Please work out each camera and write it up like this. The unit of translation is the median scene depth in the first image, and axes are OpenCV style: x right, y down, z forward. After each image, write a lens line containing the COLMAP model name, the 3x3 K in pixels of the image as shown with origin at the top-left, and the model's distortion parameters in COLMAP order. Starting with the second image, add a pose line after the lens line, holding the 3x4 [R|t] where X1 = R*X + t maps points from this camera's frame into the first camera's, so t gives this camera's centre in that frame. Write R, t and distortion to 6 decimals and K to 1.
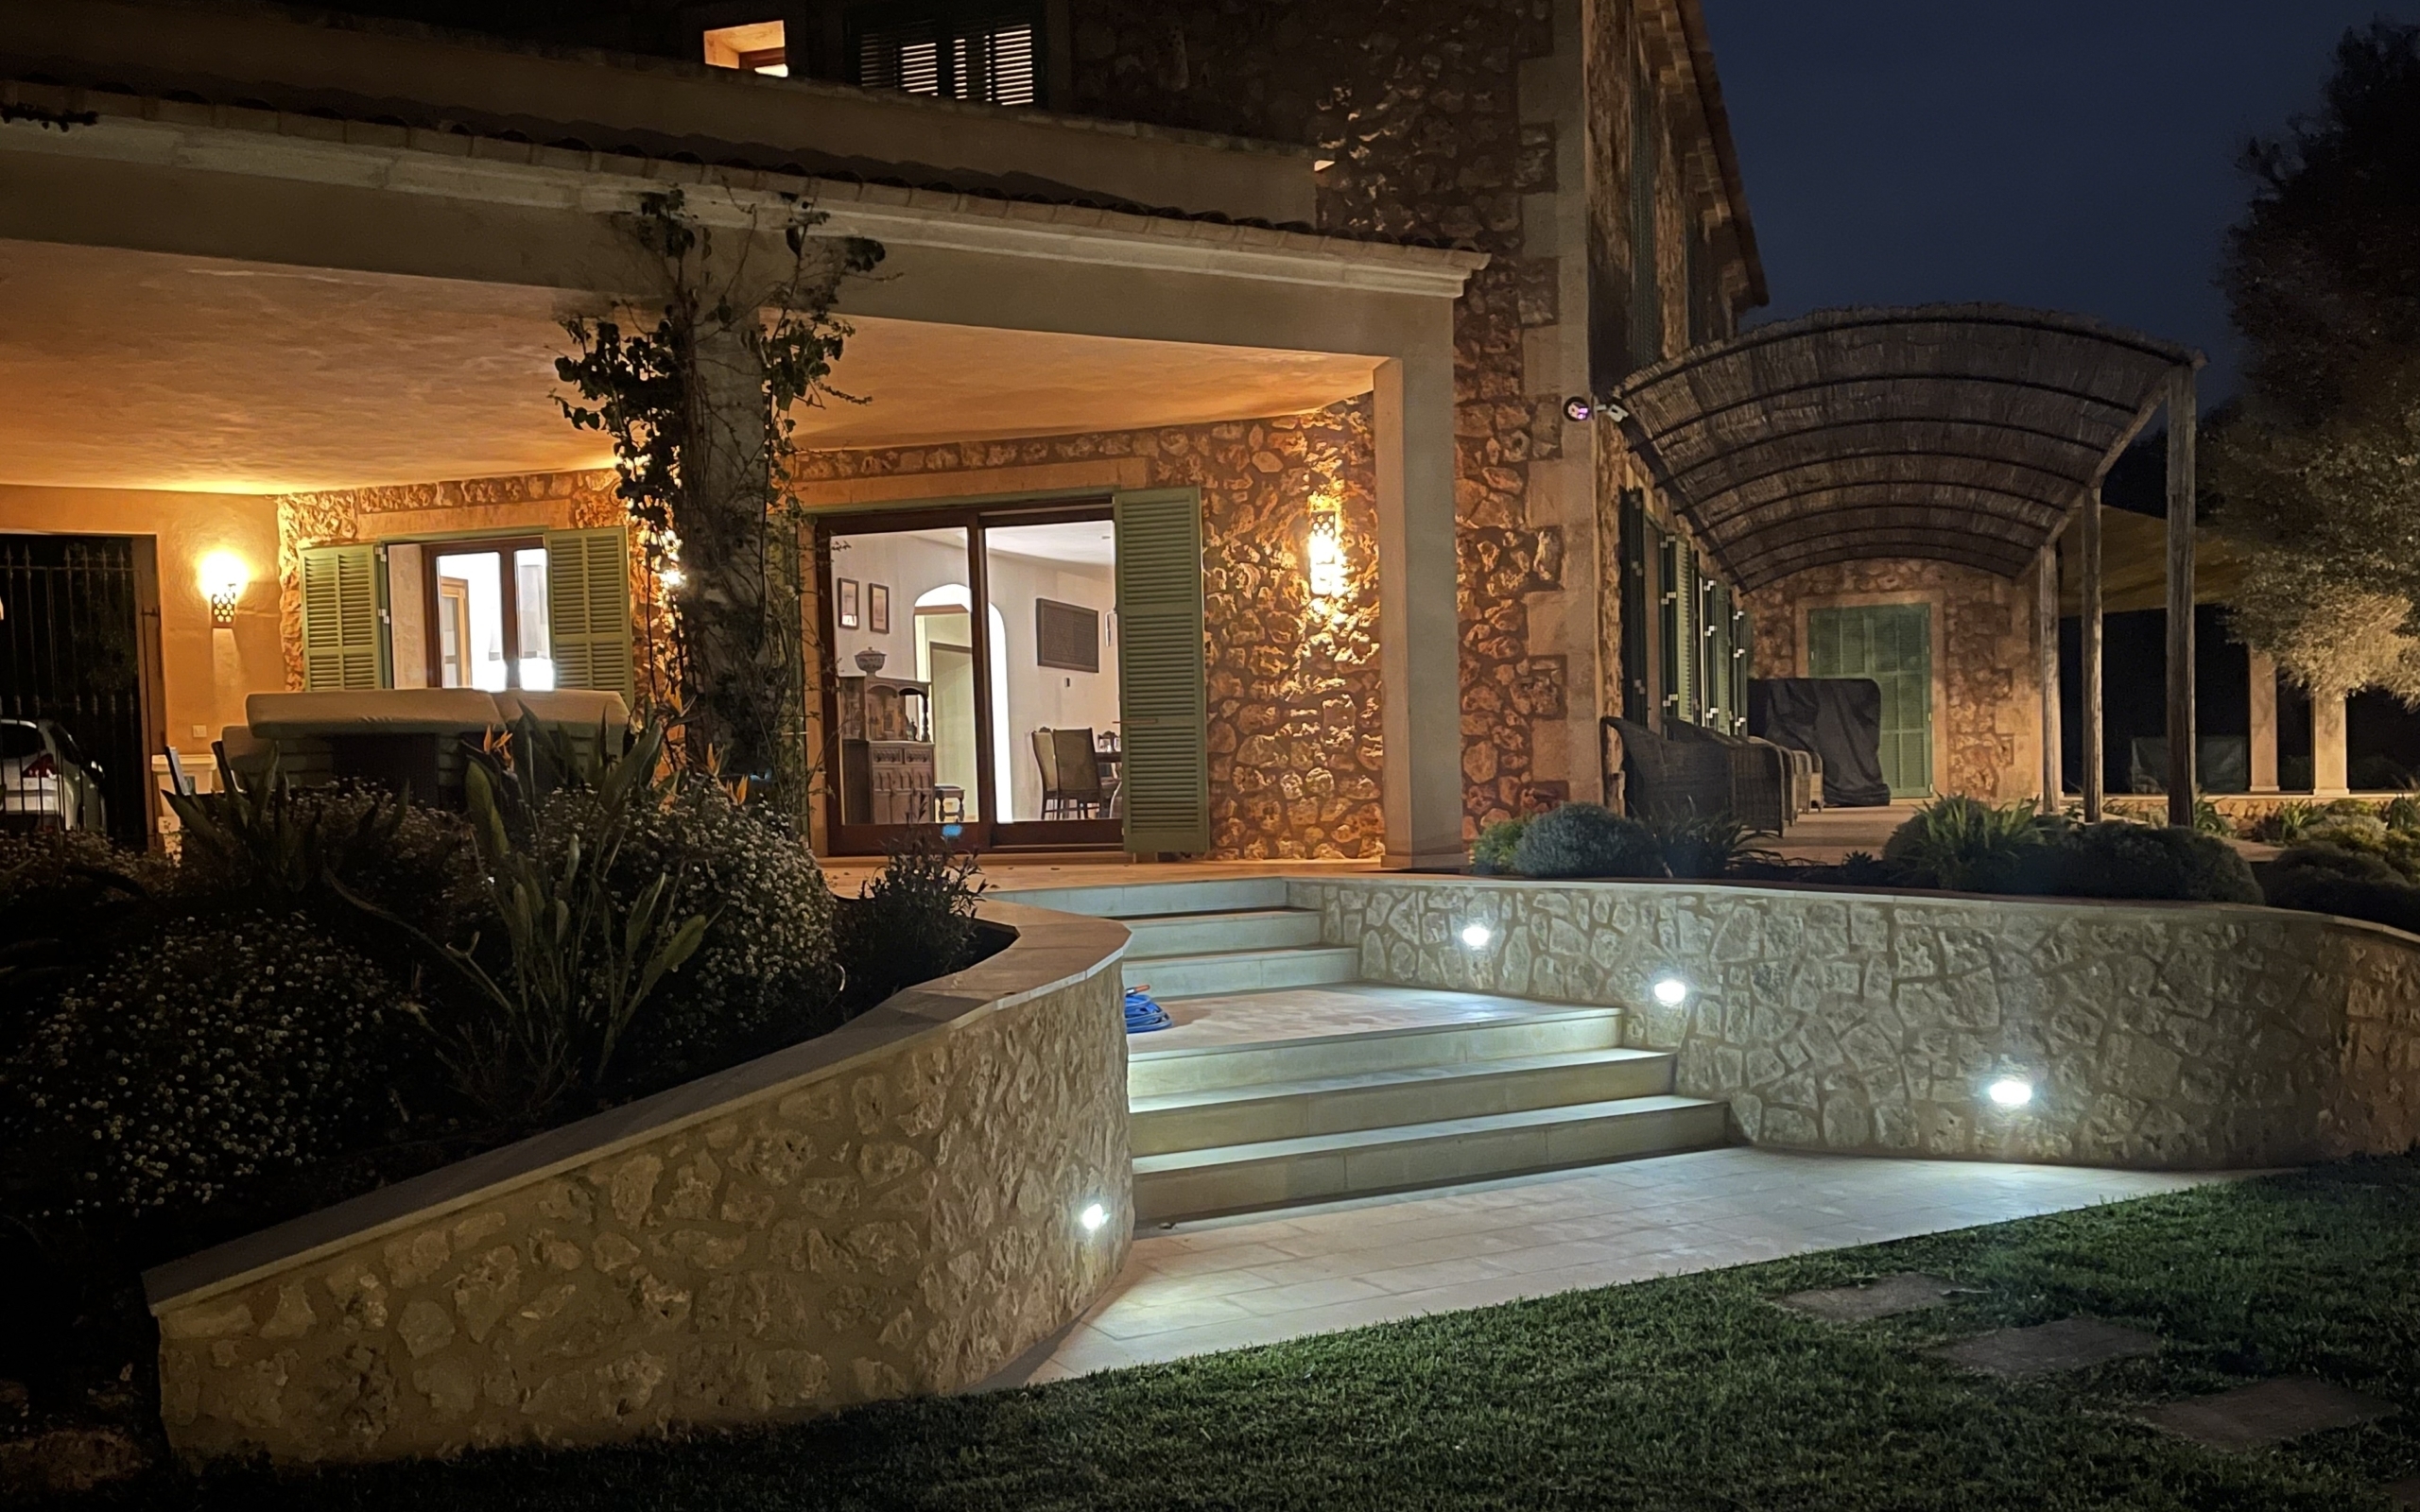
lens RADIAL K [[2166.8, 0, 1208.6], [0, 2166.8, 761.7], [0, 0, 1]] dist [0.091018, -0.082215]
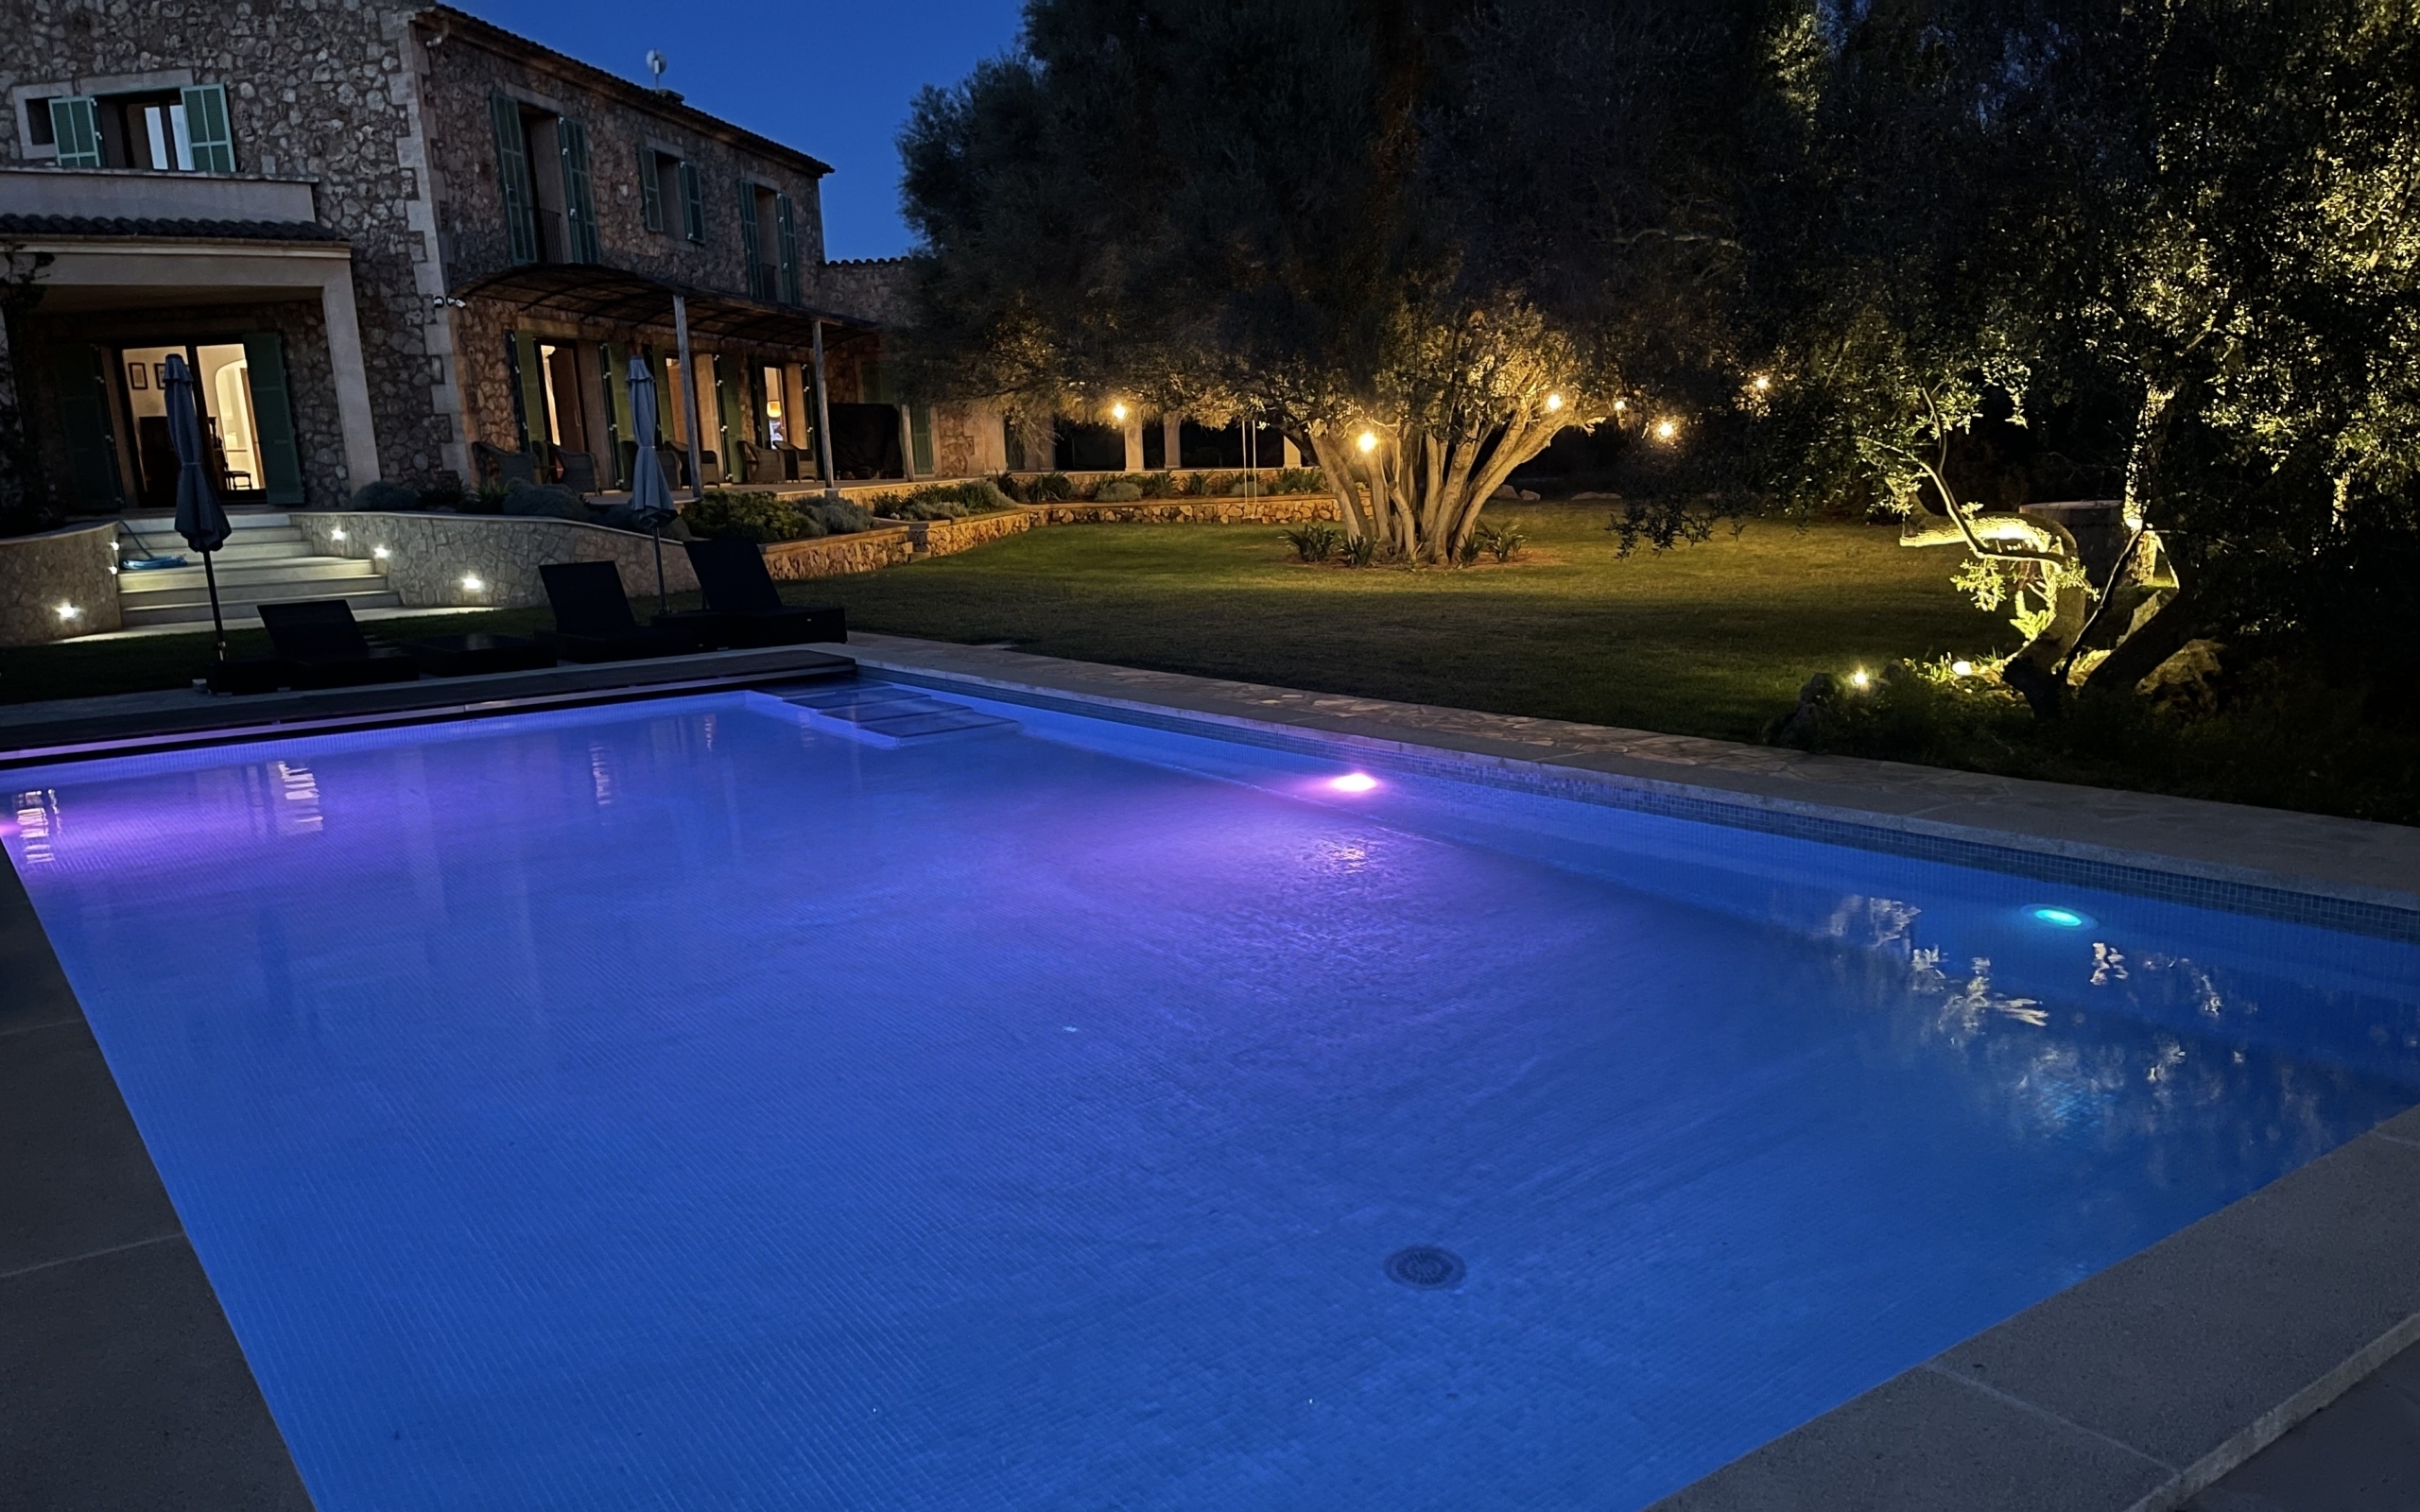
lens RADIAL K [[1910.8, 0, 1265.5], [0, 1910.8, 889.3], [0, 0, 1]] dist [0.009802, -0.039602]
pose [[0.989165, -0.031540, 0.143383, 0.827478], [-0.002575, 0.972773, 0.231745, -0.035188], [-0.146788, -0.229603, 0.962152, -1.350631]]
